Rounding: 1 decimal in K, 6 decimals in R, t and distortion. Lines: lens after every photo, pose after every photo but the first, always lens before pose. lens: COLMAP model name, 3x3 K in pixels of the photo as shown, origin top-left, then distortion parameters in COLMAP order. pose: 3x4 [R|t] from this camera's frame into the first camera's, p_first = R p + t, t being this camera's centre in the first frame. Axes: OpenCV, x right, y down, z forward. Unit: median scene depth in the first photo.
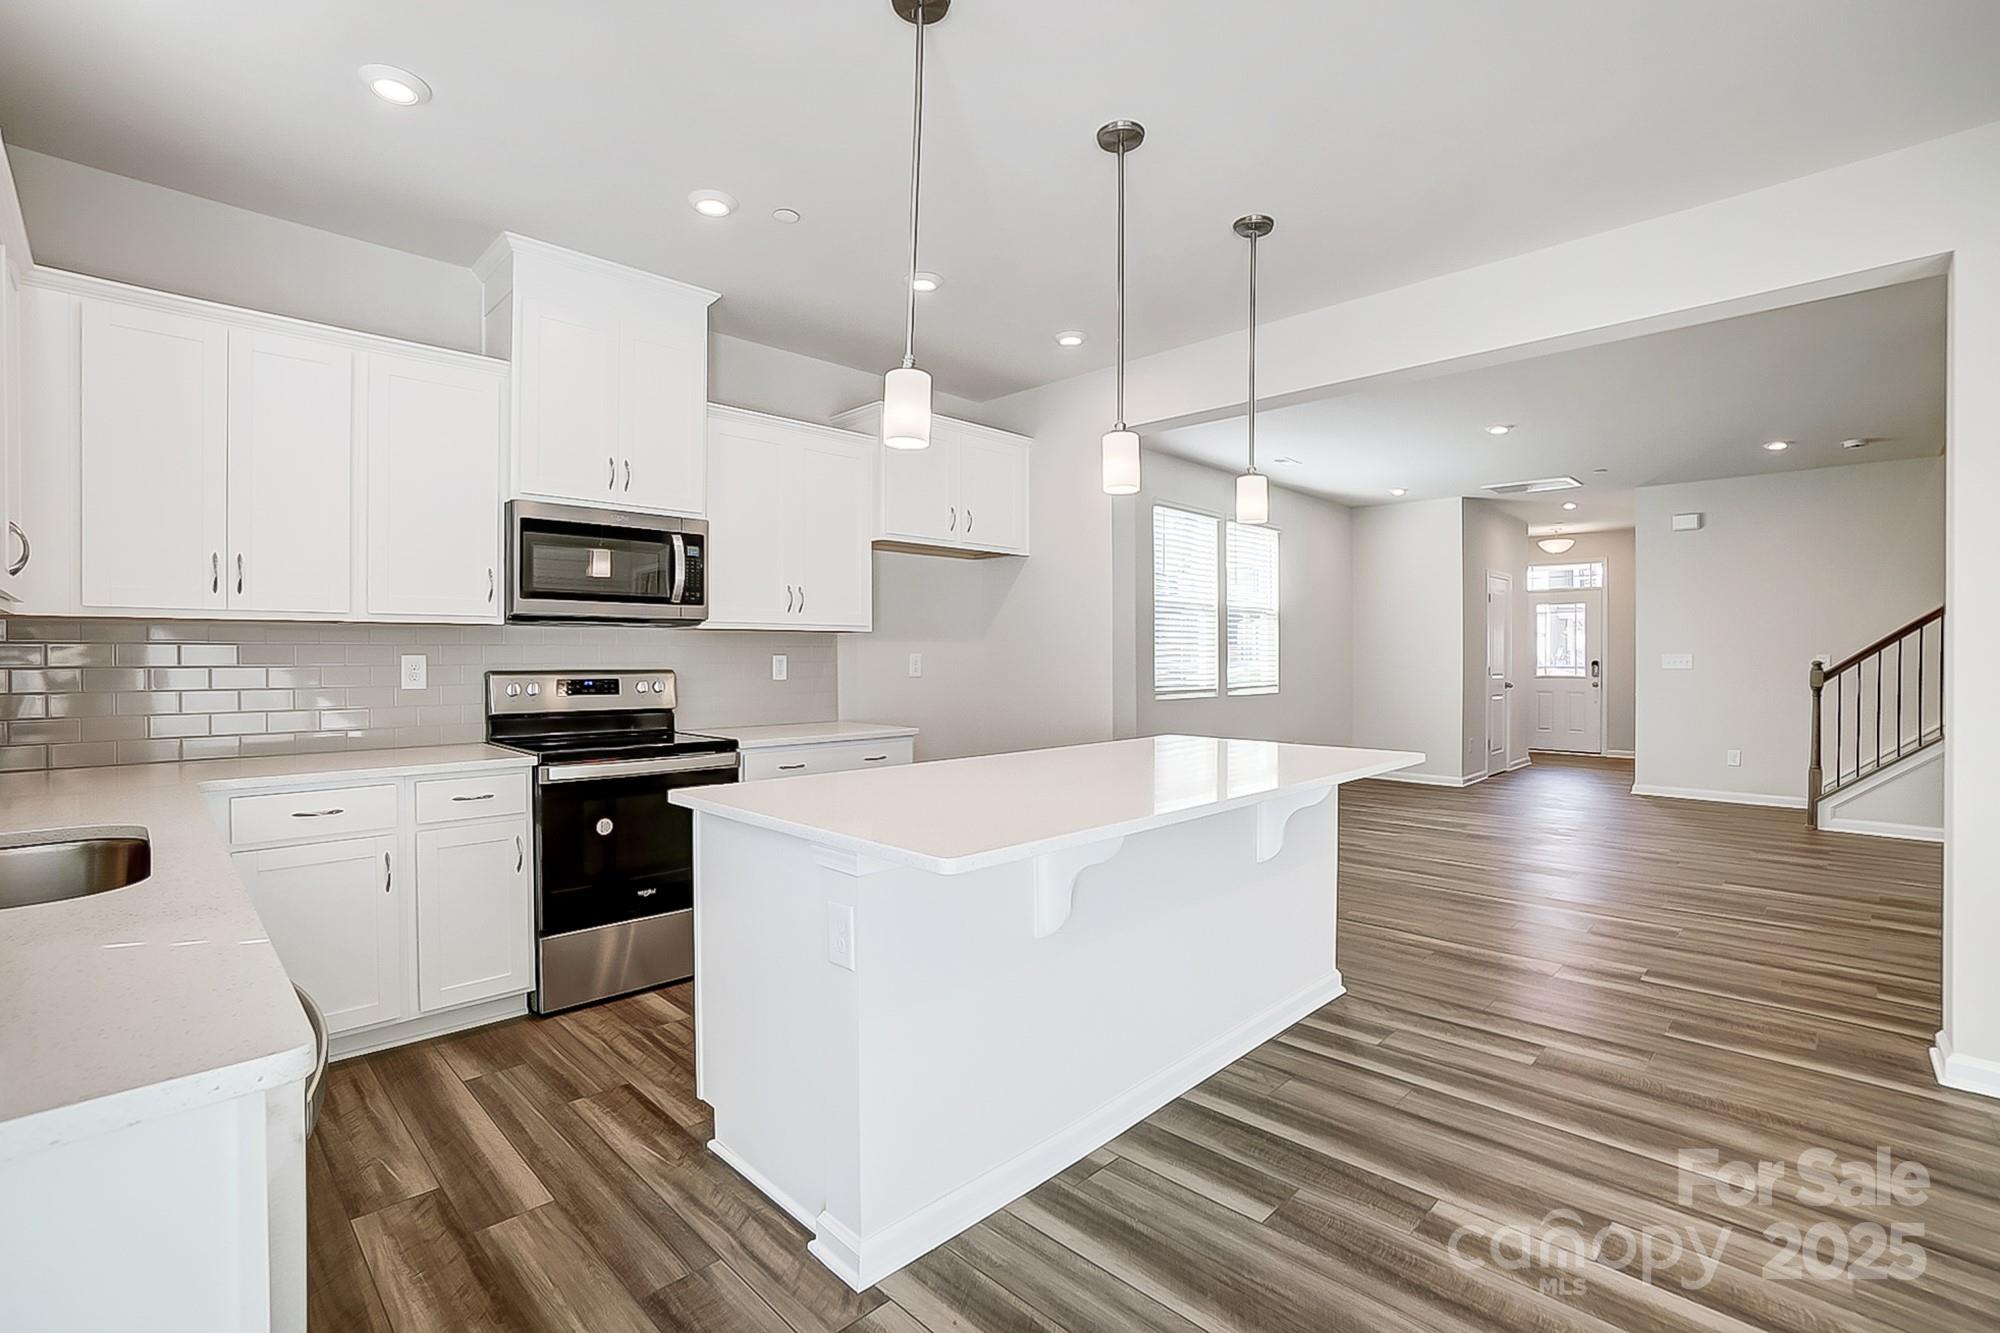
lens RADIAL K [[891.2, 0, 988.4], [0, 891.2, 664.9], [0, 0, 1]] dist [-0.070923, 0.026133]
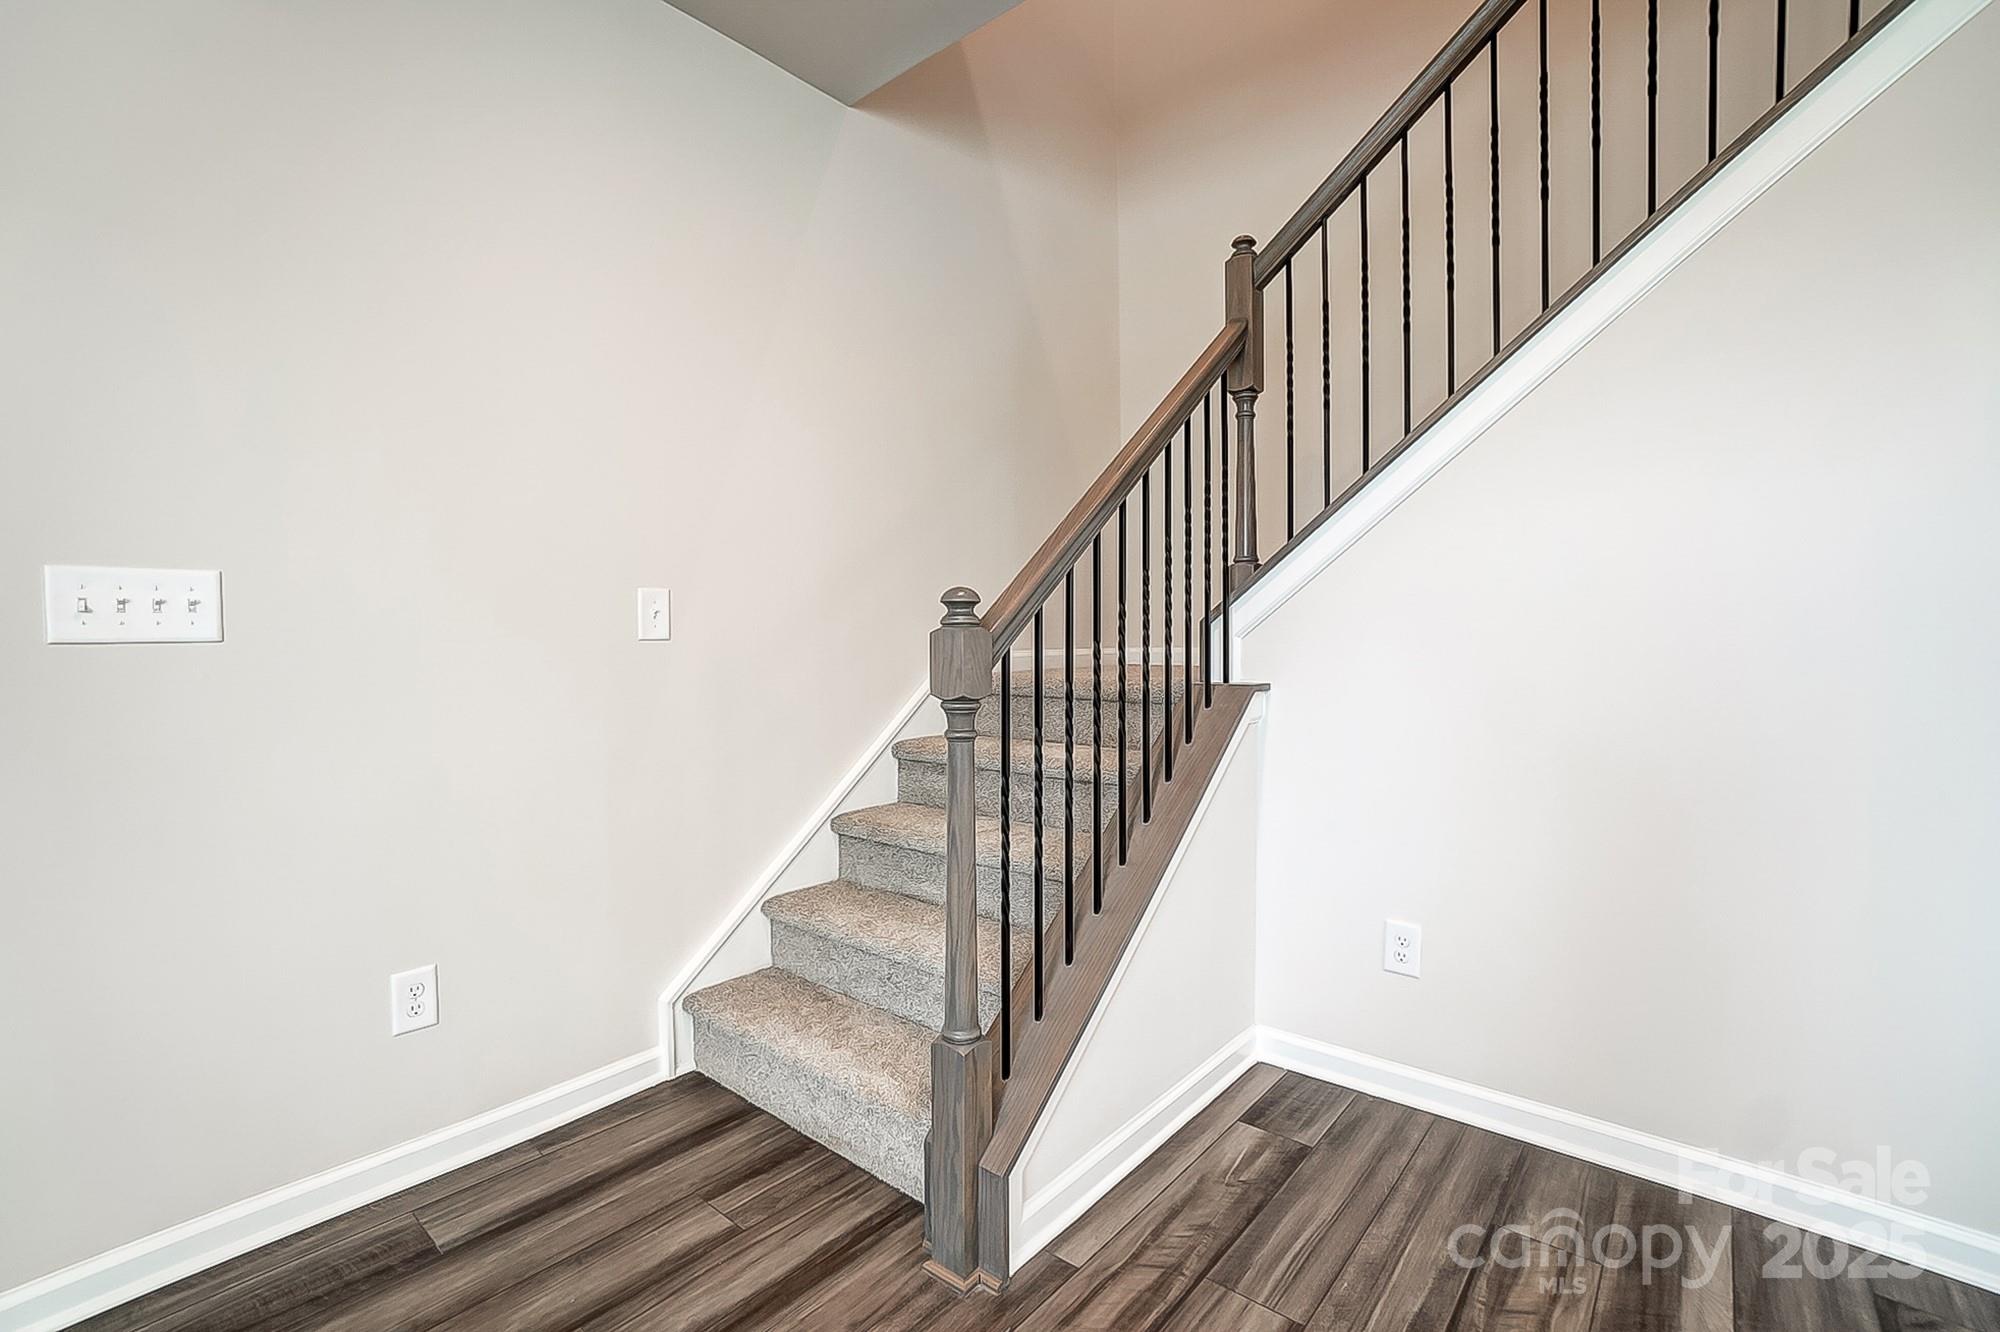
lens RADIAL K [[877.9, 0, 983.9], [0, 877.9, 653.0], [0, 0, 1]] dist [-0.000591, 0.000109]
pose [[-0.070558, -0.008586, 0.997471, 1.376542], [0.018976, 0.999770, 0.009948, 0.022307], [-0.997327, 0.019630, -0.070378, 1.927224]]
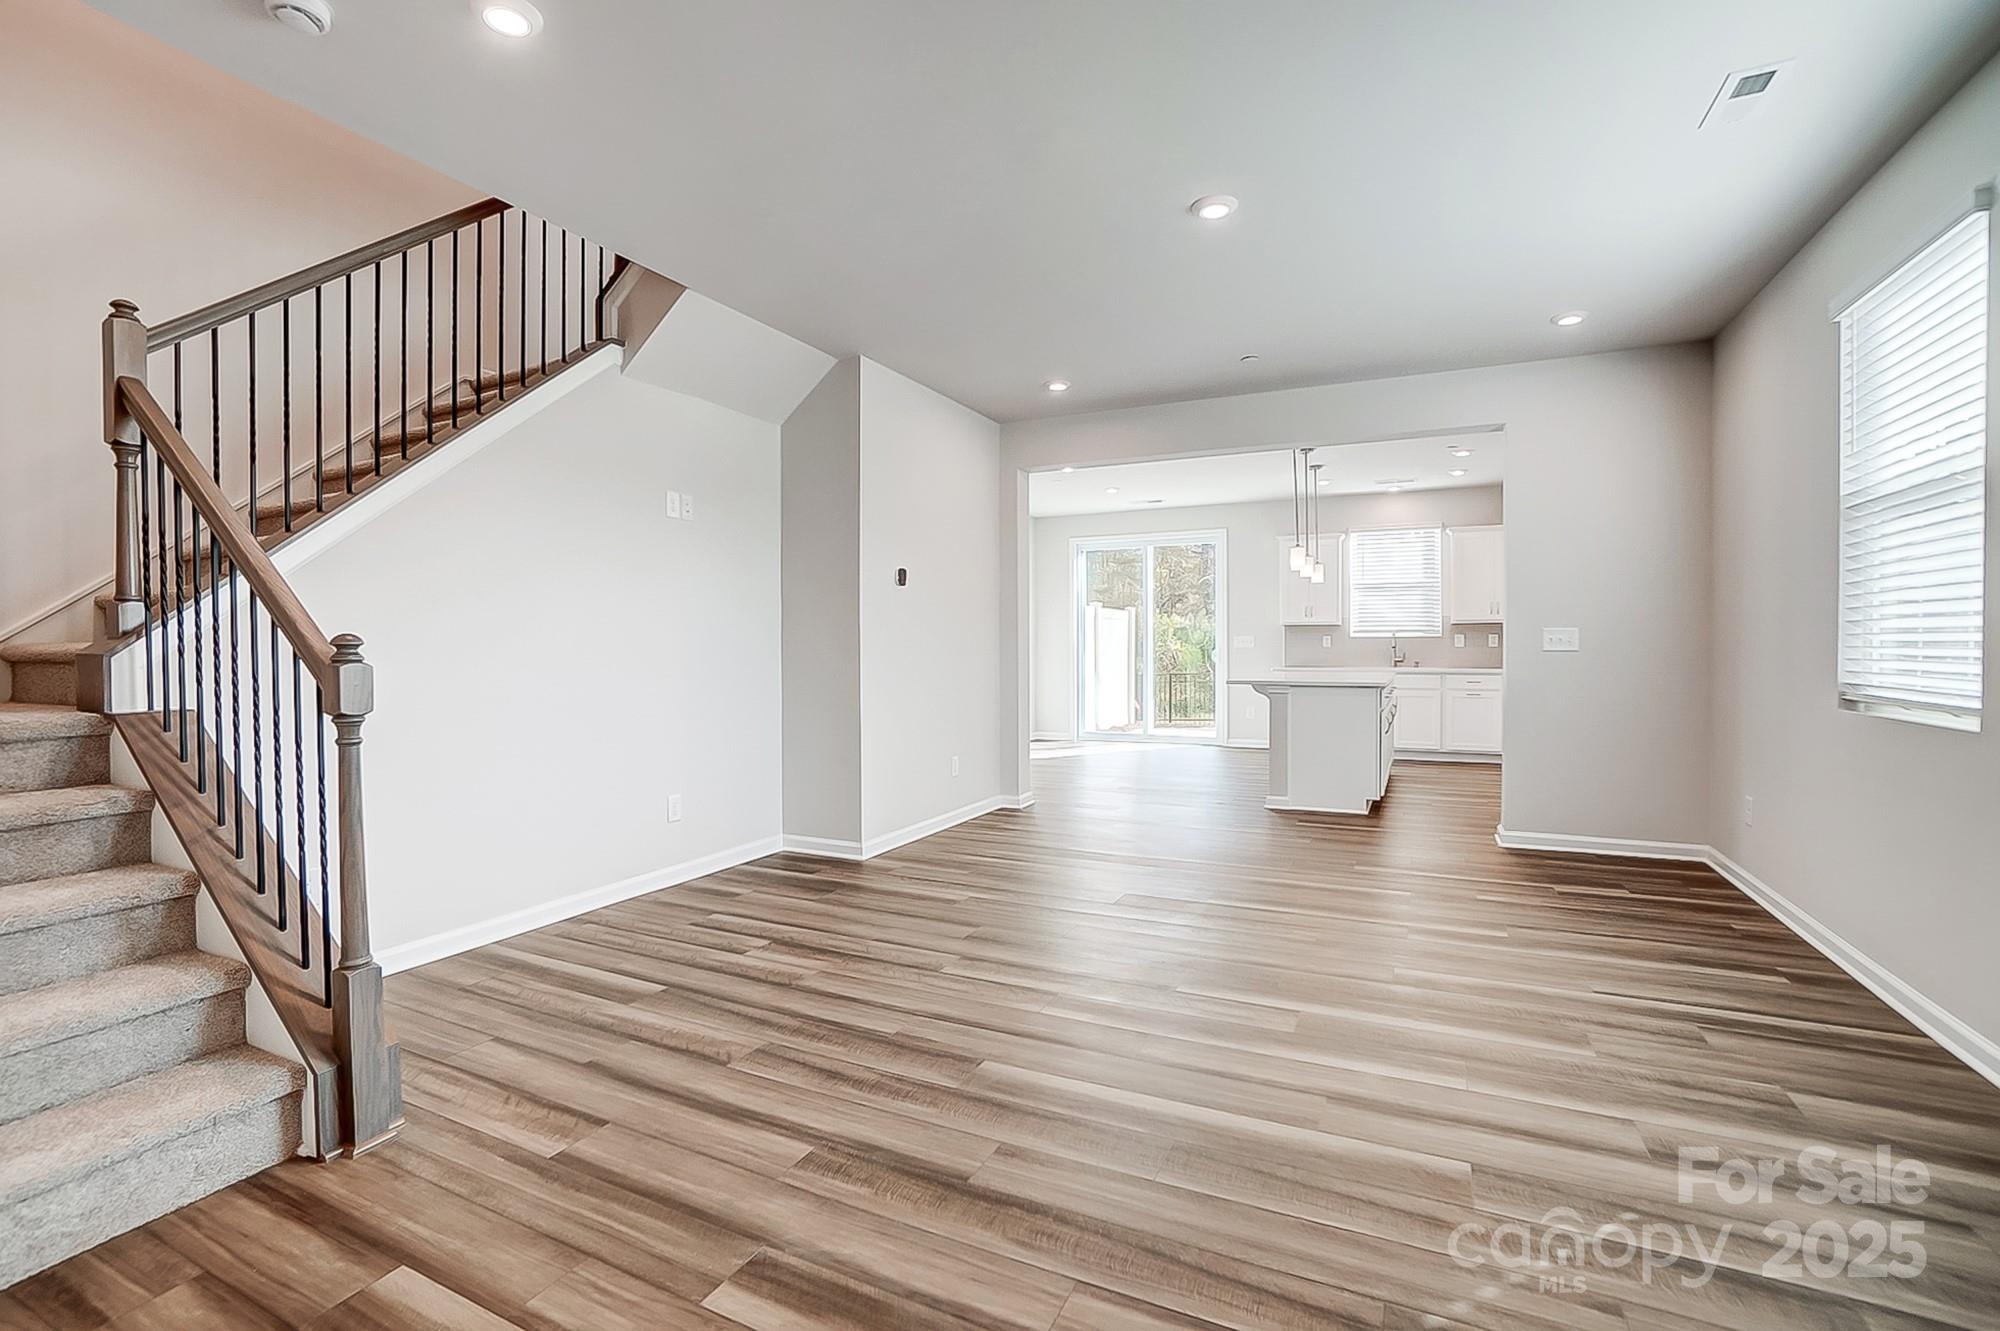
lens RADIAL K [[900.0, 0, 985.6], [0, 900.0, 665.9], [0, 0, 1]] dist [-0.070489, 0.026783]
pose [[-0.945181, 0.013847, -0.326254, 1.623464], [0.002803, 0.999408, 0.034296, -0.005462], [0.326536, 0.031502, -0.944660, 2.648655]]
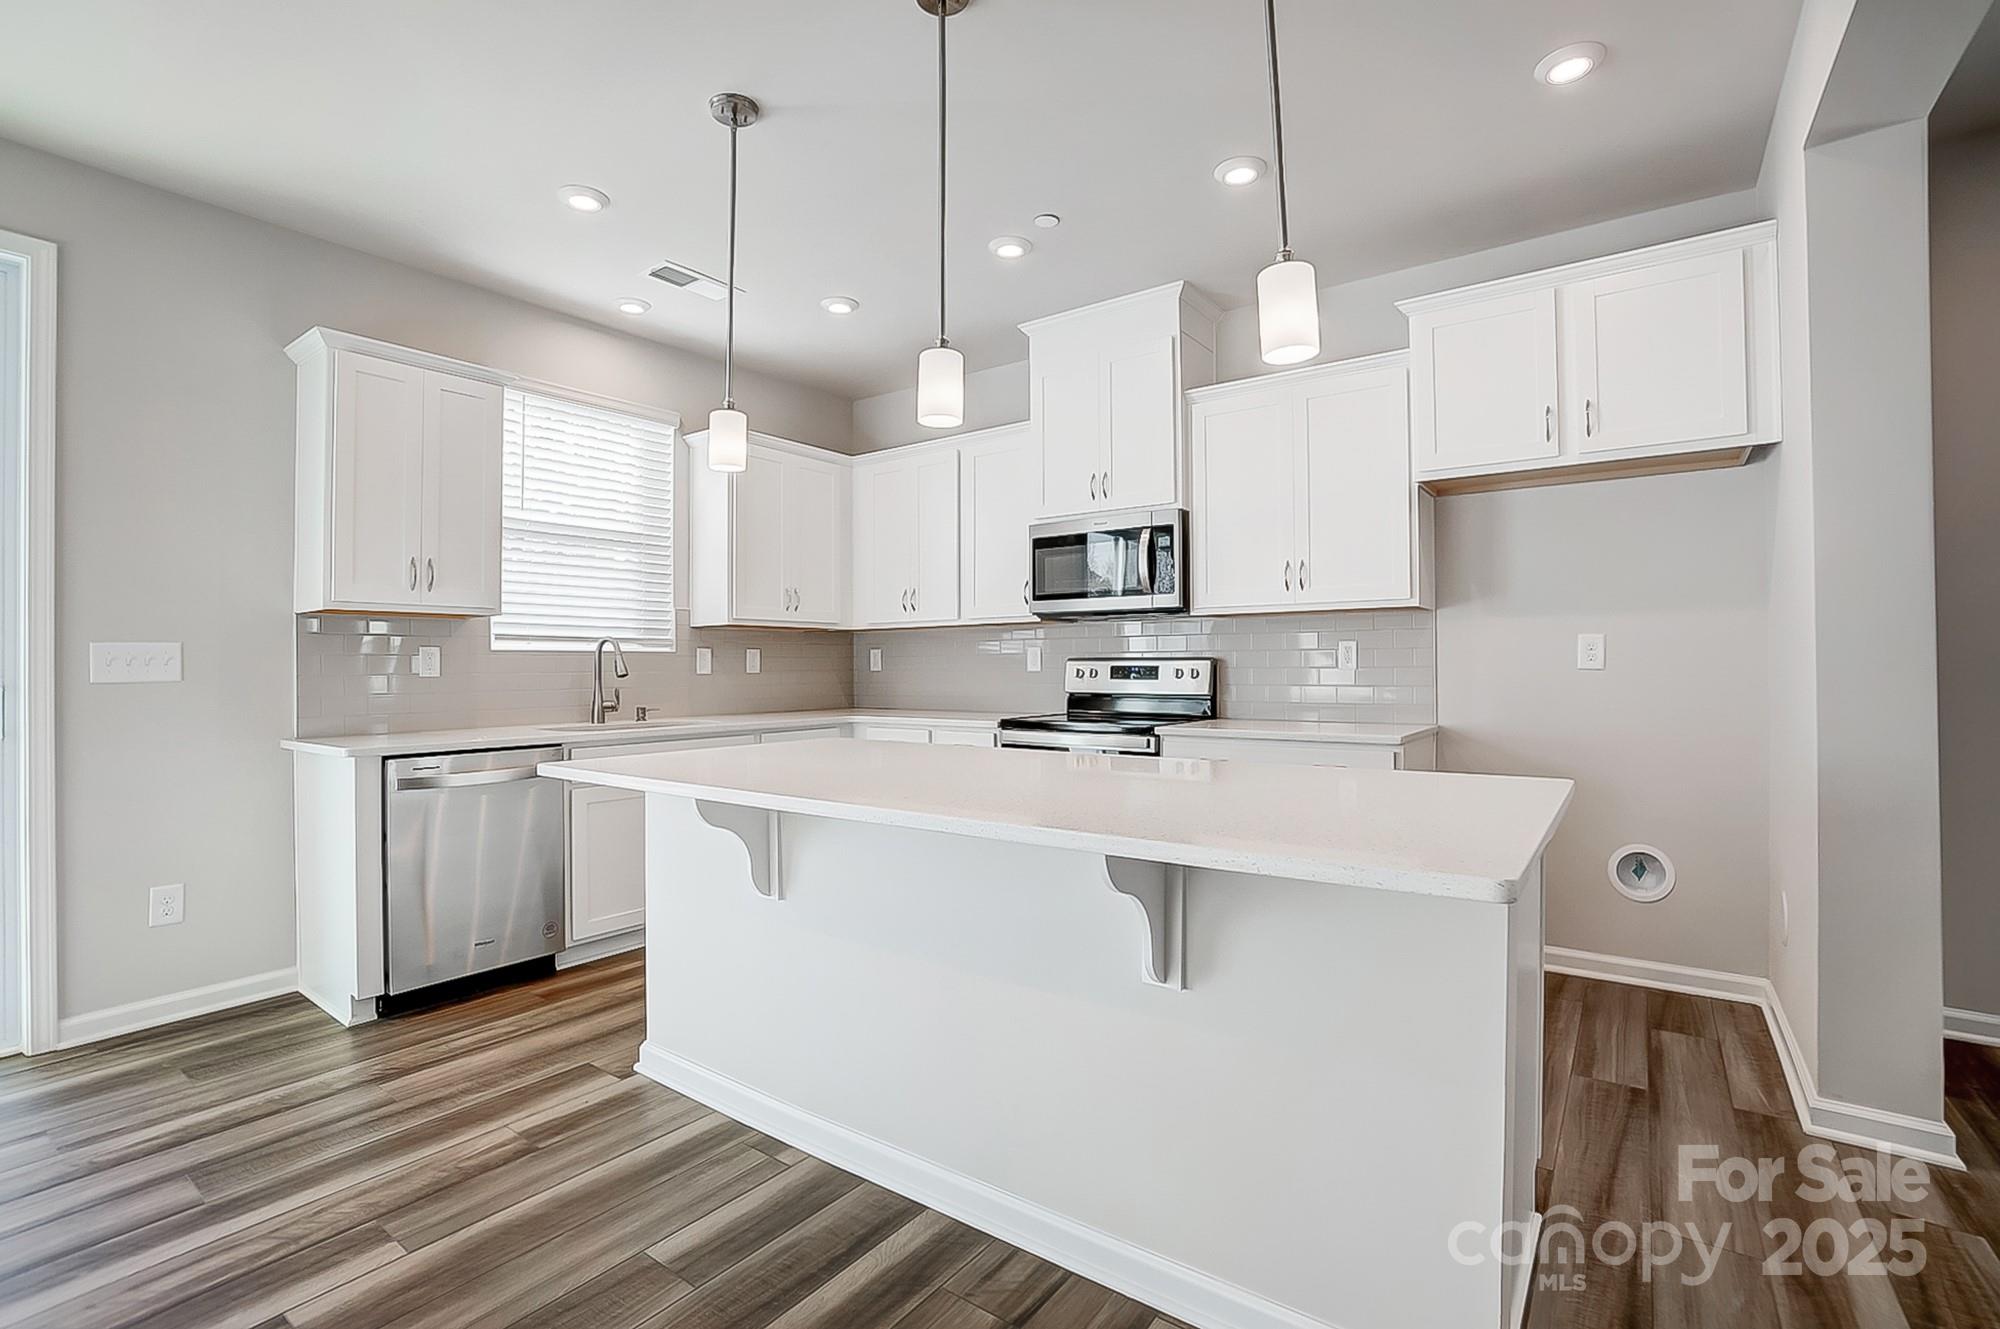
lens RADIAL K [[900.0, 0, 985.6], [0, 900.0, 664.9], [0, 0, 1]] dist [-0.070489, 0.026783]
pose [[0.155596, -0.001671, -0.987819, 0.740887], [-0.005113, 0.999984, -0.002497, 0.021438], [0.987808, 0.005440, 0.155585, 0.706836]]
